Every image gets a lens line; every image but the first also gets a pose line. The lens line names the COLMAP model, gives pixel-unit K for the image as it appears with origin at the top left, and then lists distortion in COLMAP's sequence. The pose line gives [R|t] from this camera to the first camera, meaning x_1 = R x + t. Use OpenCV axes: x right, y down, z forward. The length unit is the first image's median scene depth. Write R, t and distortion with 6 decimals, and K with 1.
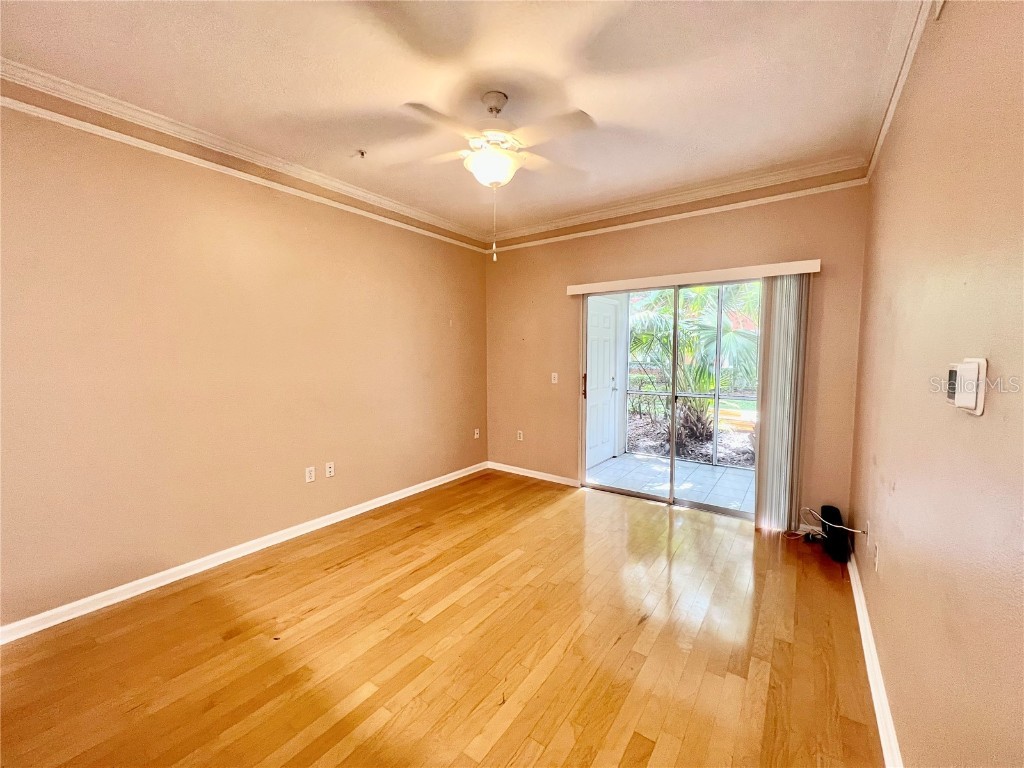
lens RADIAL K [[409.5, 0, 509.0], [0, 409.5, 382.3], [0, 0, 1]] dist [-0.001497, 0.000227]
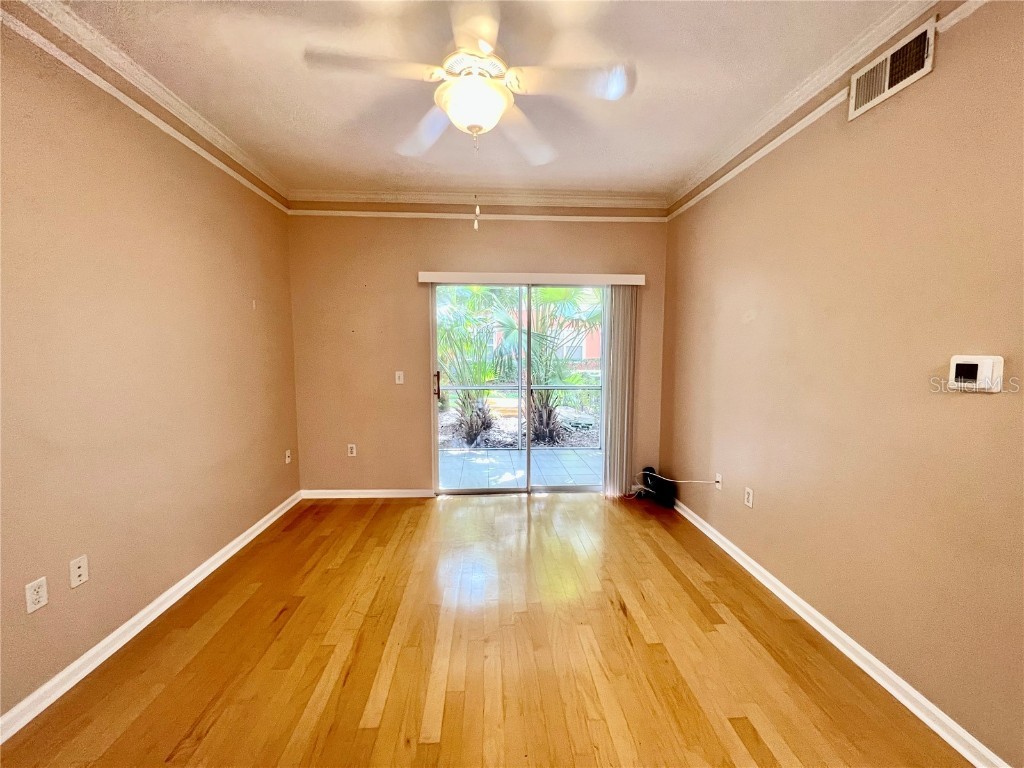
lens RADIAL K [[409.5, 0, 509.0], [0, 409.5, 382.3], [0, 0, 1]] dist [-0.001497, 0.000227]
pose [[0.773921, -0.049520, 0.631342, -0.298431], [0.040176, 0.998769, 0.029091, -0.018446], [-0.632006, 0.002851, 0.774958, 0.224203]]
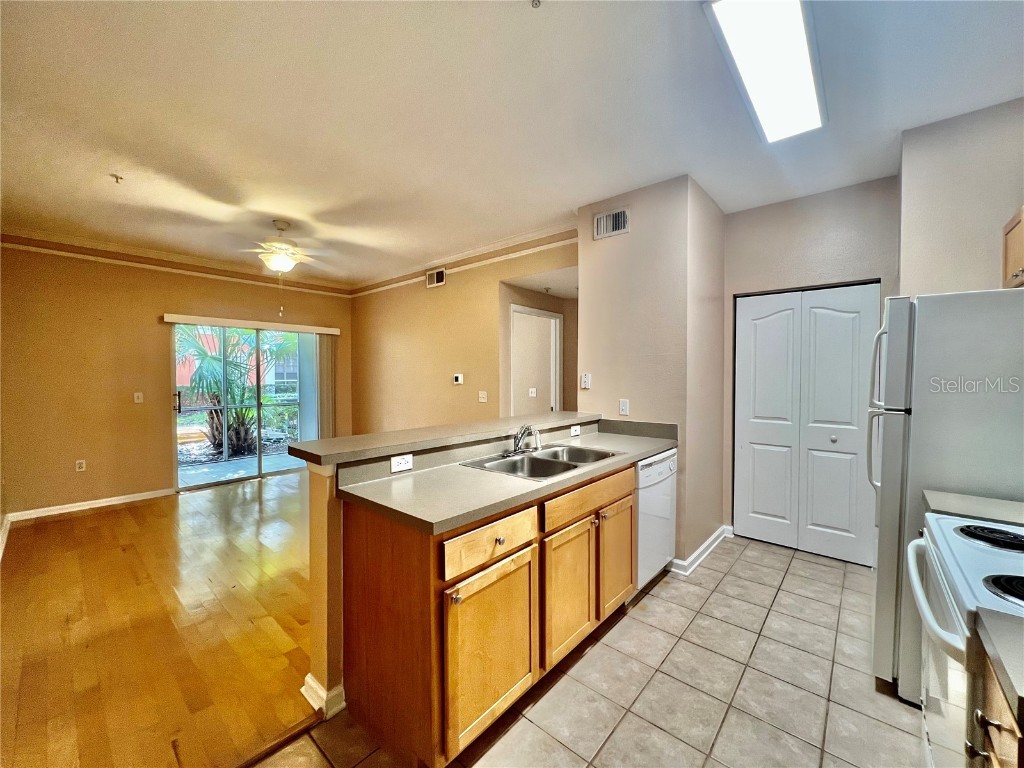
lens RADIAL K [[409.5, 0, 509.0], [0, 409.5, 382.3], [0, 0, 1]] dist [-0.001497, 0.000227]
pose [[0.095400, -0.016383, 0.995304, -0.970522], [0.070581, 0.997459, 0.009653, 0.008991], [-0.992934, 0.069328, 0.096314, -0.031317]]
